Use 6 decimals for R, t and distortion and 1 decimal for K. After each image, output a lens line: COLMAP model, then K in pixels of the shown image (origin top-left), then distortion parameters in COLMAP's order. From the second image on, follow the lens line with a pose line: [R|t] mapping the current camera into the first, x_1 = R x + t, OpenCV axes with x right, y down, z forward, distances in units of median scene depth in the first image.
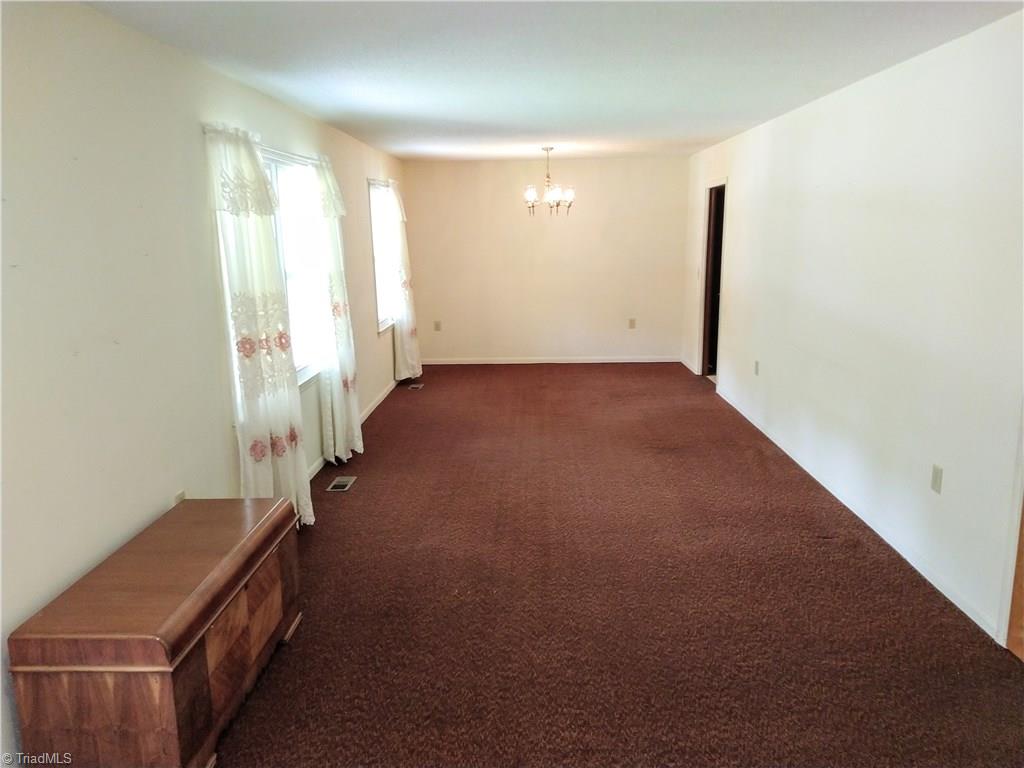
lens RADIAL K [[774.7, 0, 514.6], [0, 774.7, 383.4], [0, 0, 1]] dist [0.201859, -0.332572]
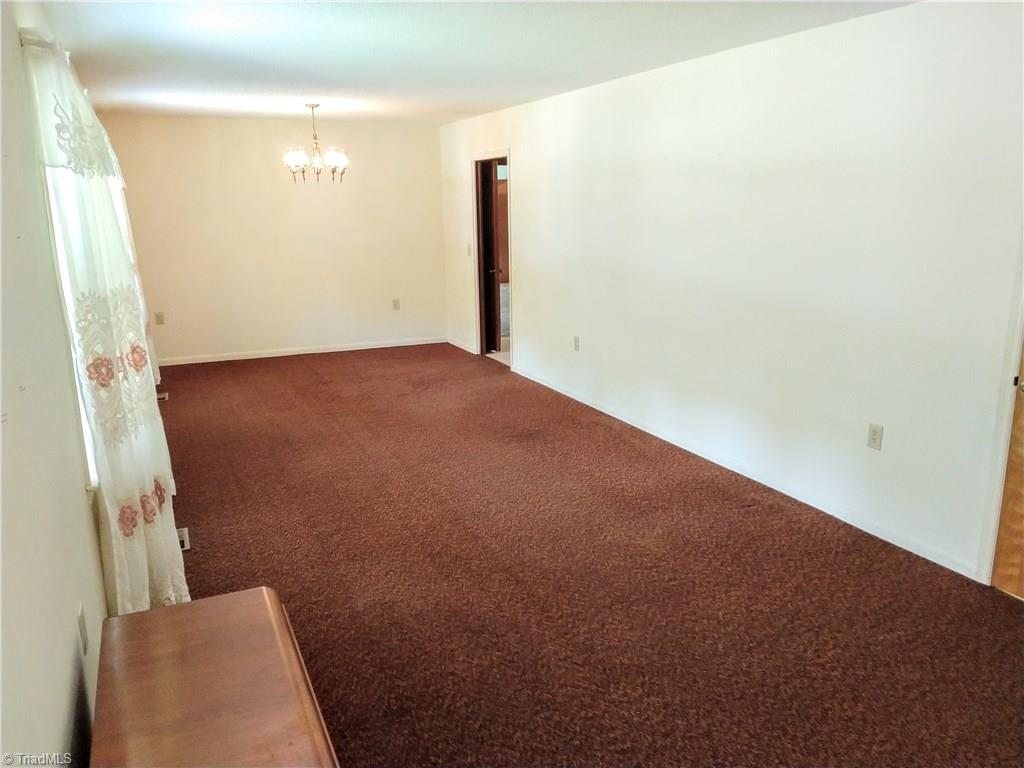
lens RADIAL K [[774.7, 0, 514.6], [0, 774.7, 383.4], [0, 0, 1]] dist [0.201859, -0.332572]
pose [[0.898095, -0.097999, 0.428745, -0.292455], [0.085190, 0.995158, 0.049017, -0.036426], [-0.431473, -0.007497, 0.902095, 0.219470]]
